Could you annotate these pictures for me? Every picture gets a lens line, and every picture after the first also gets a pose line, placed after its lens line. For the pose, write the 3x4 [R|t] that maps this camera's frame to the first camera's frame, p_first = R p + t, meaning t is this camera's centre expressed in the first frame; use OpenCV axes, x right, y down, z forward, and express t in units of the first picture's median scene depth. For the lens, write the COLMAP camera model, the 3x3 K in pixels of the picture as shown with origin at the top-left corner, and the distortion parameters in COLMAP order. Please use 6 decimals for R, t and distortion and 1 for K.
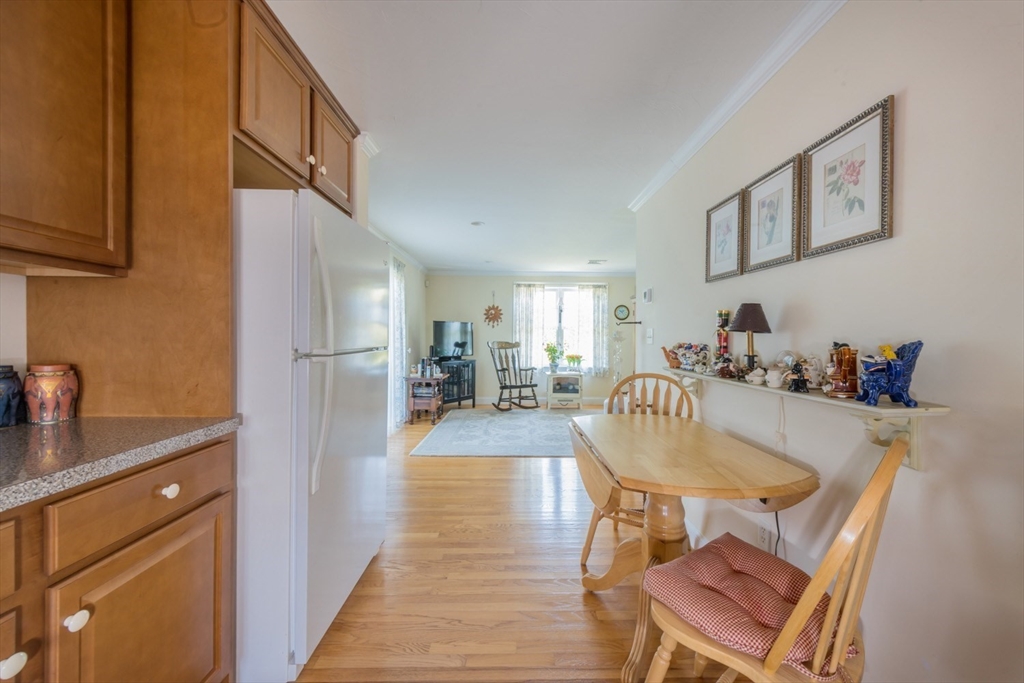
lens RADIAL K [[398.6, 0, 522.8], [0, 398.6, 339.8], [0, 0, 1]] dist [0.003739, -0.000482]
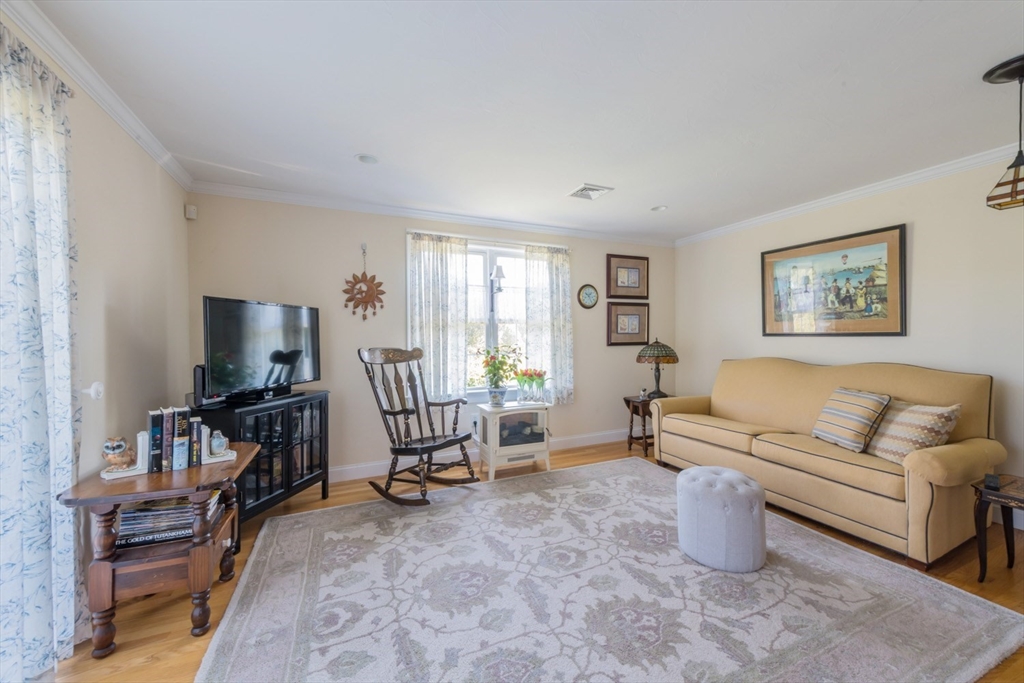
lens RADIAL K [[398.6, 0, 522.8], [0, 398.6, 339.8], [0, 0, 1]] dist [0.003739, -0.000482]
pose [[0.916735, -0.014136, 0.399246, -0.096873], [0.014899, 0.999888, 0.001191, -0.003855], [-0.399219, 0.004857, 0.916843, 0.506955]]
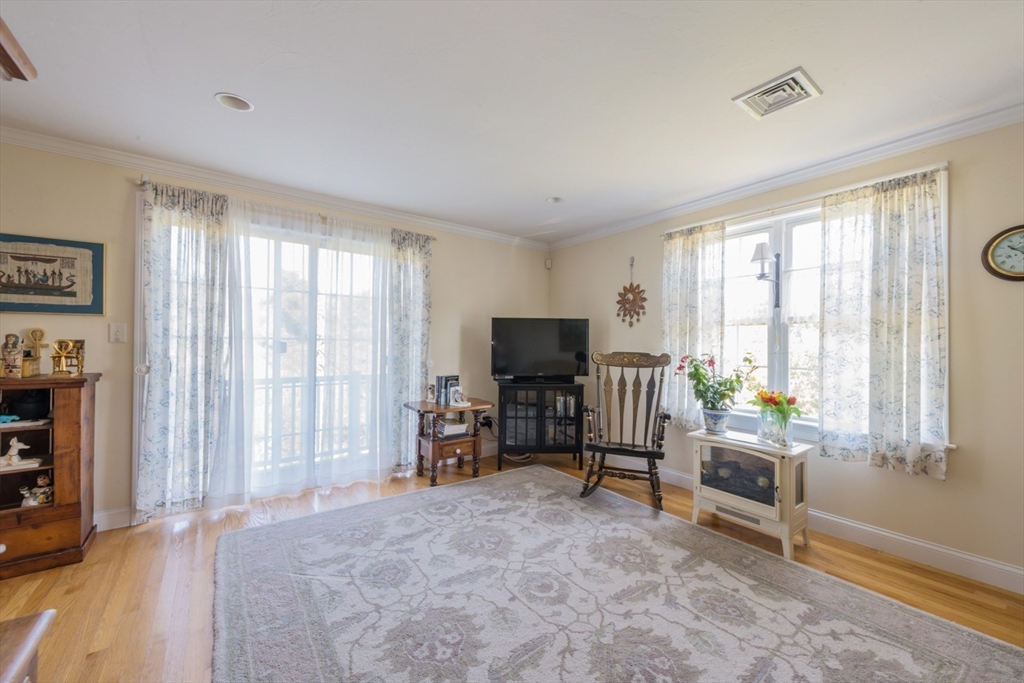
lens RADIAL K [[398.6, 0, 522.8], [0, 398.6, 339.8], [0, 0, 1]] dist [0.003739, -0.000482]
pose [[0.586478, -0.009903, -0.809904, 0.285719], [-0.012349, 0.999700, -0.021166, 0.000652], [0.809871, 0.022415, 0.586180, 0.605795]]
